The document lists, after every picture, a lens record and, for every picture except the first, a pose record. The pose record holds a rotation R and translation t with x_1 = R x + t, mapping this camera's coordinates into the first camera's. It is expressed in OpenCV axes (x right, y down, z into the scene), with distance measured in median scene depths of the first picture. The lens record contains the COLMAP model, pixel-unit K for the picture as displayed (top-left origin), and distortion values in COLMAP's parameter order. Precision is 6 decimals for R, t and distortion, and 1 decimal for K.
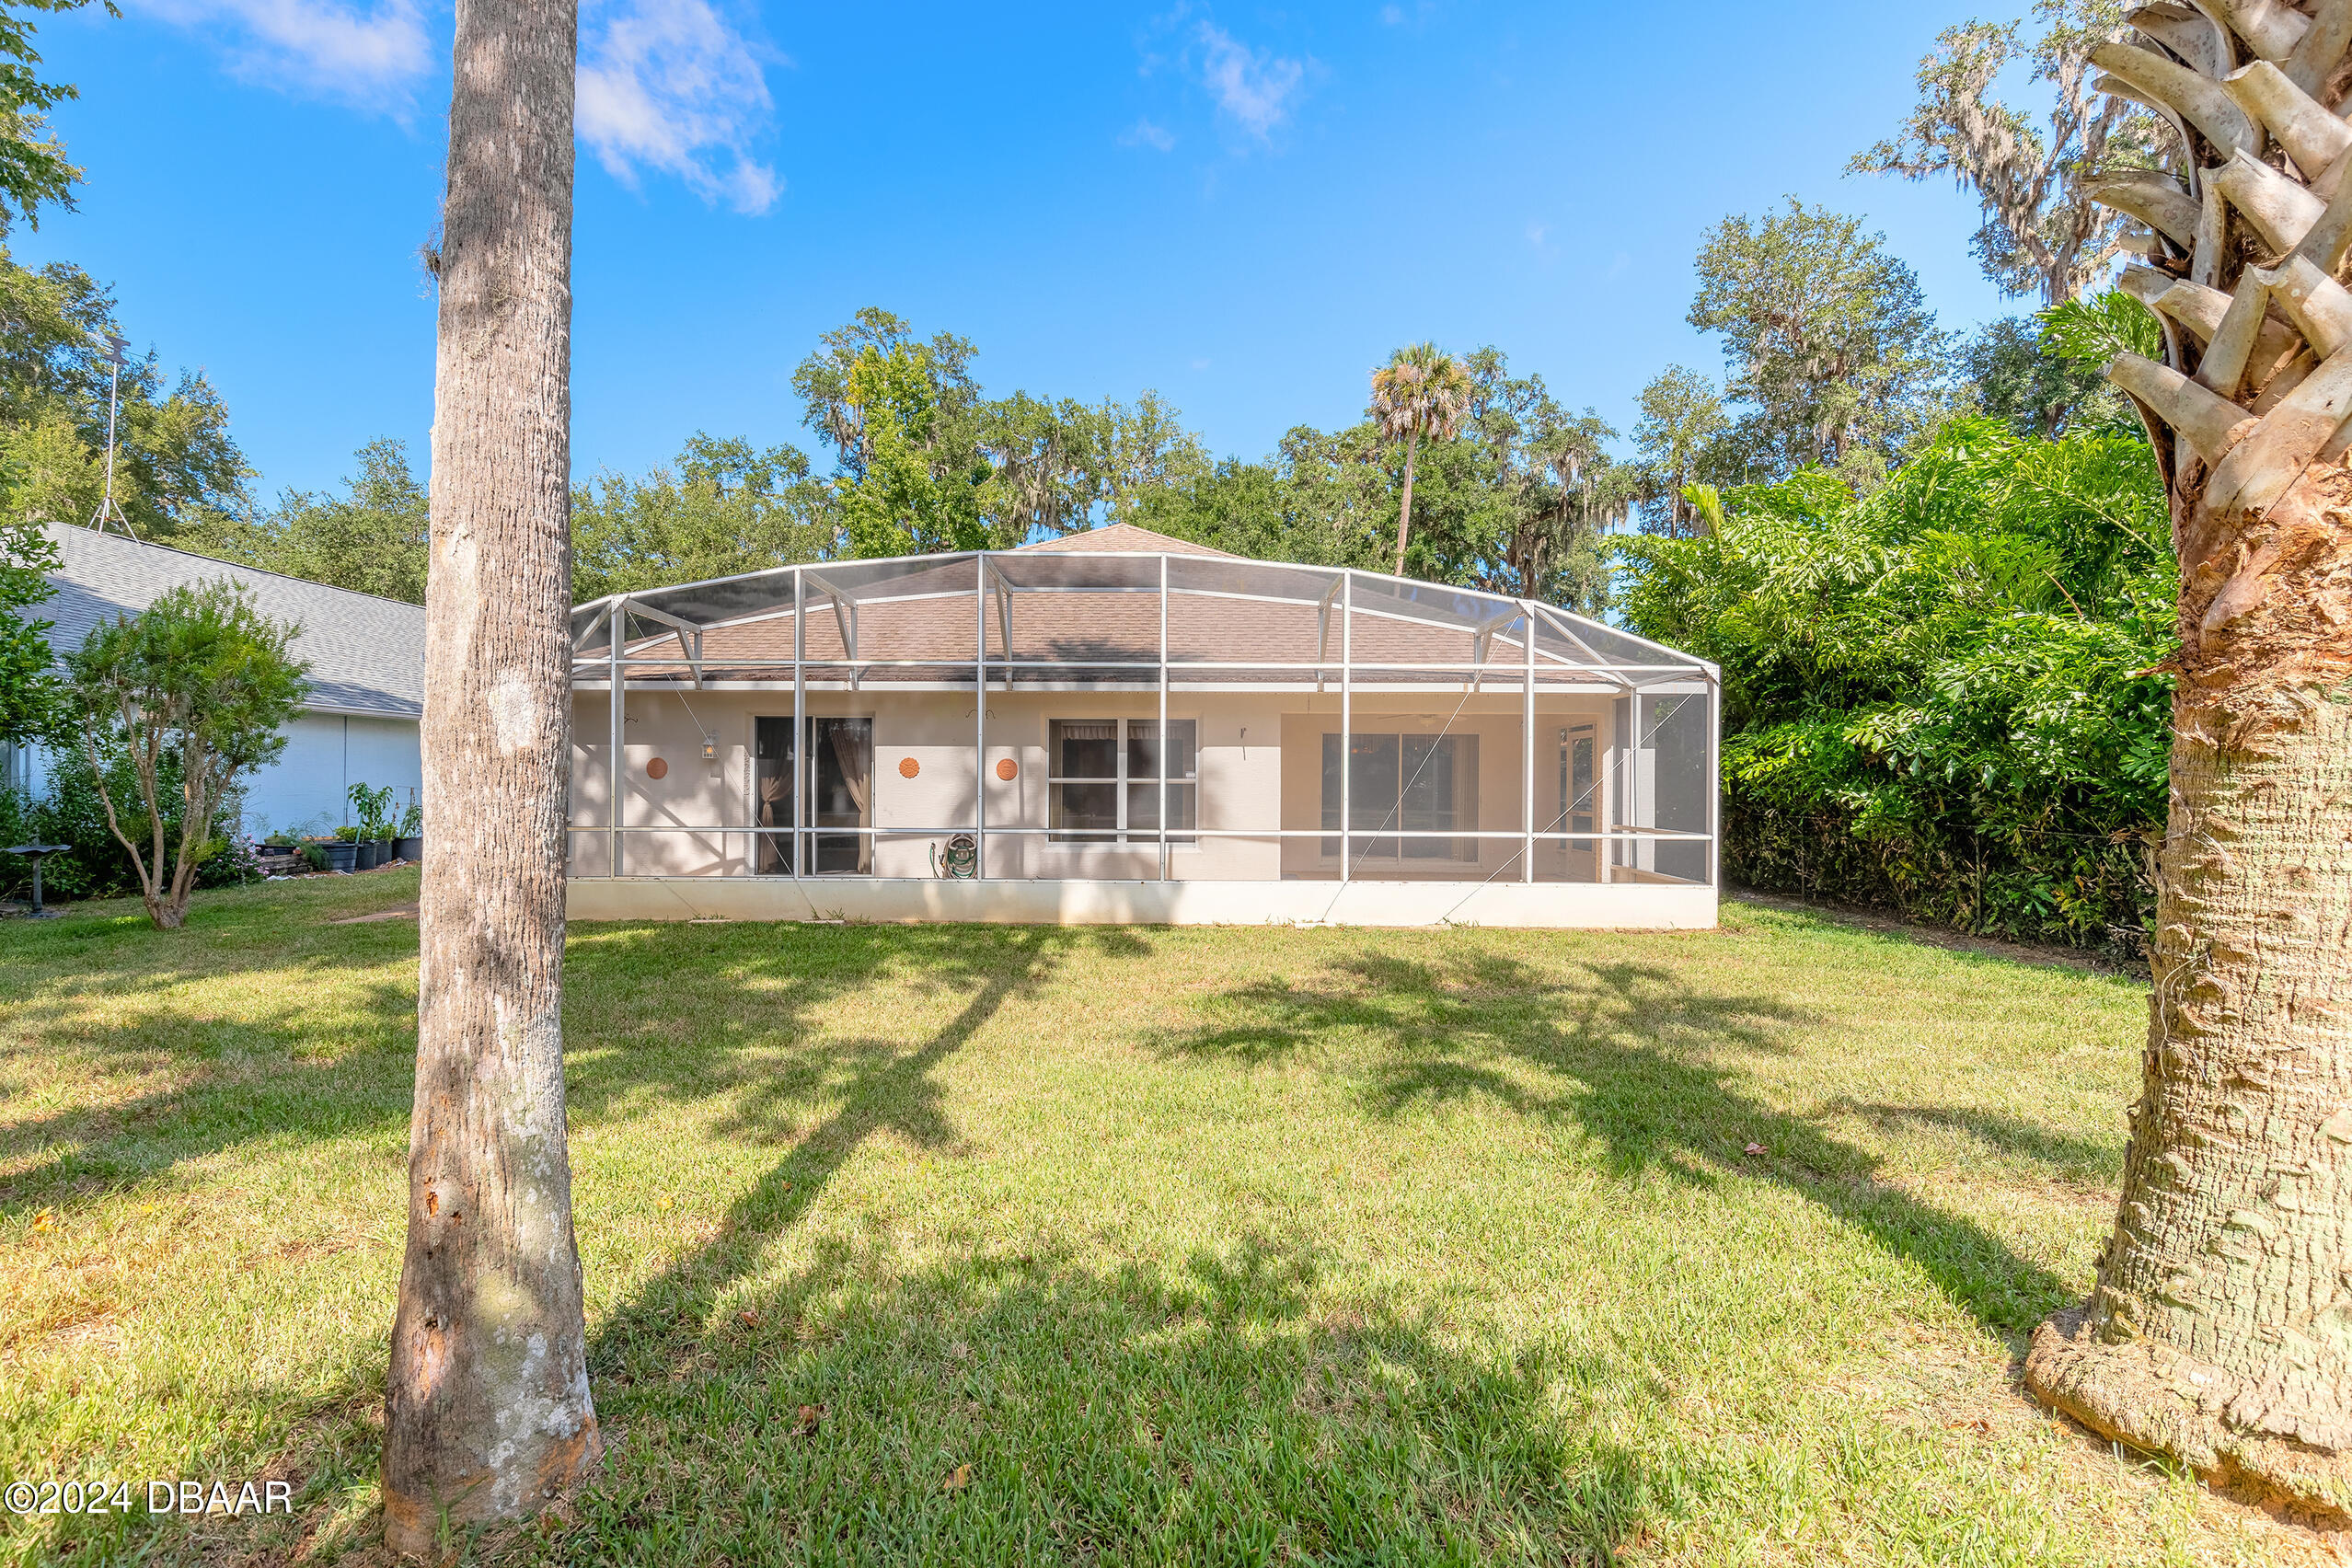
lens RADIAL K [[1060.4, 0, 1171.2], [0, 1060.4, 789.5], [0, 0, 1]] dist [0.004445, -0.000421]
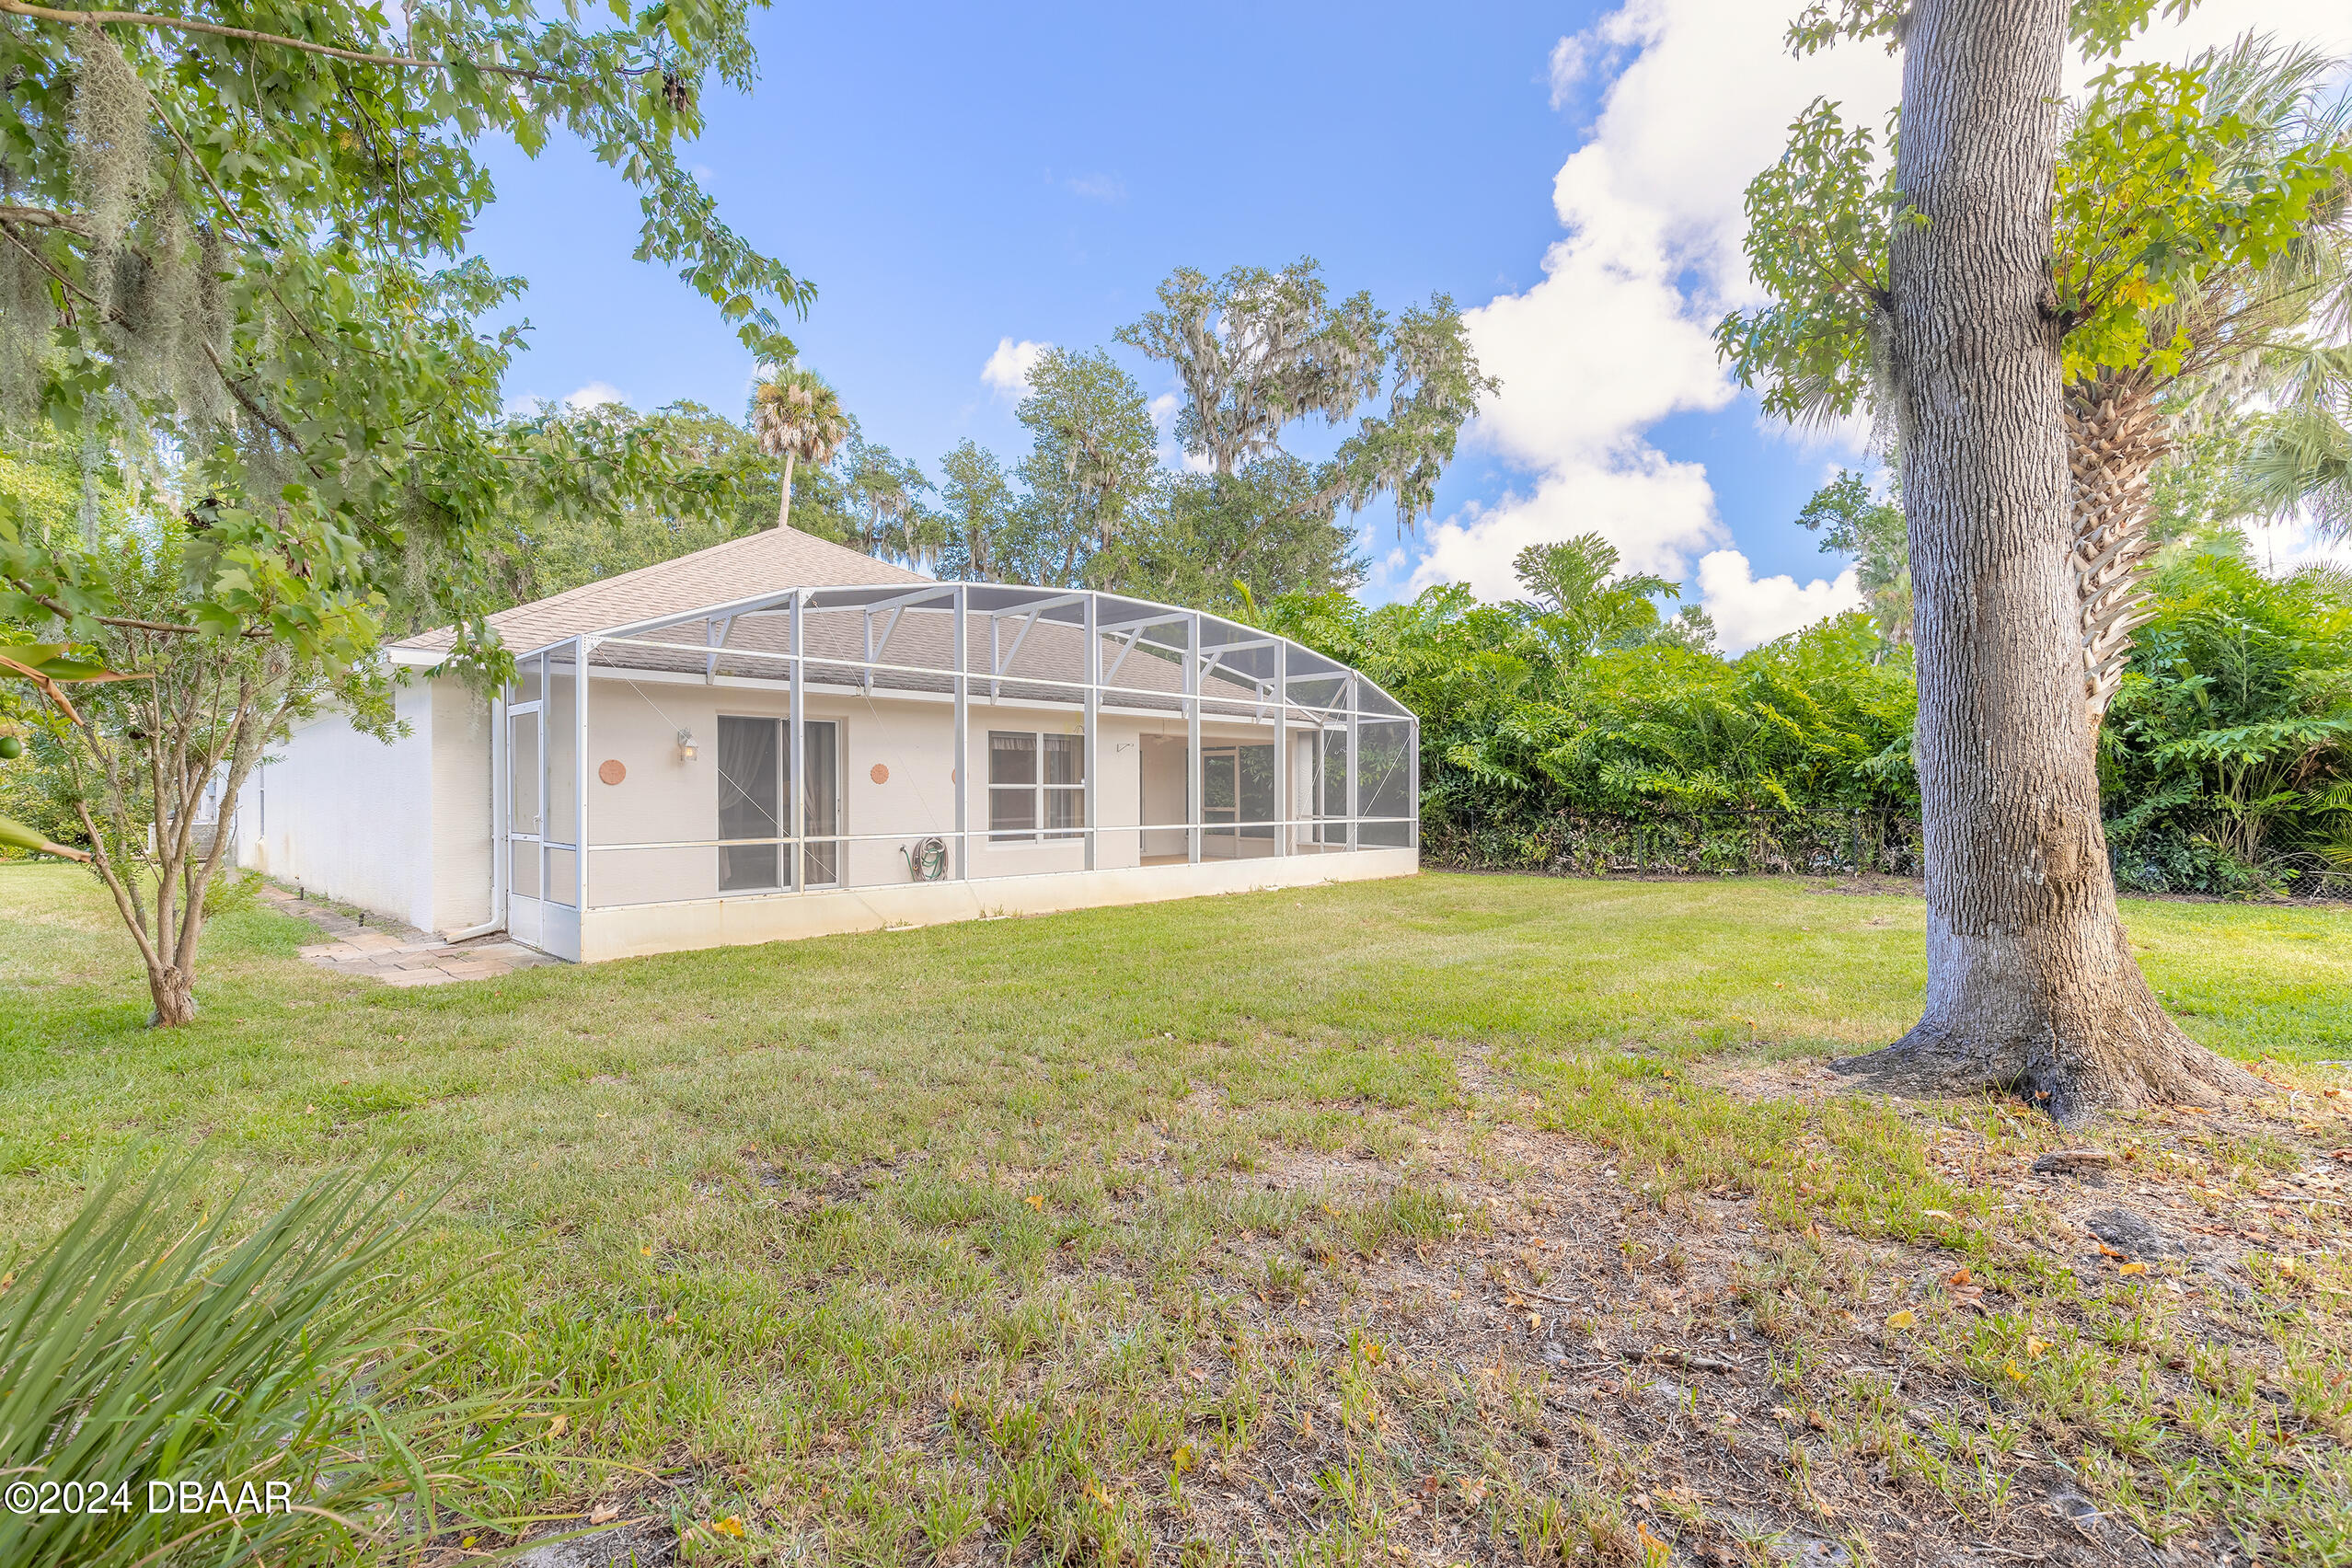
lens RADIAL K [[1060.4, 0, 1160.5], [0, 1060.4, 781.5], [0, 0, 1]] dist [0.004445, -0.000421]
pose [[0.677112, 0.001969, 0.735878, -0.805829], [0.009239, 0.999895, -0.011176, 0.000432], [-0.735822, 0.014366, 0.677022, 0.123553]]
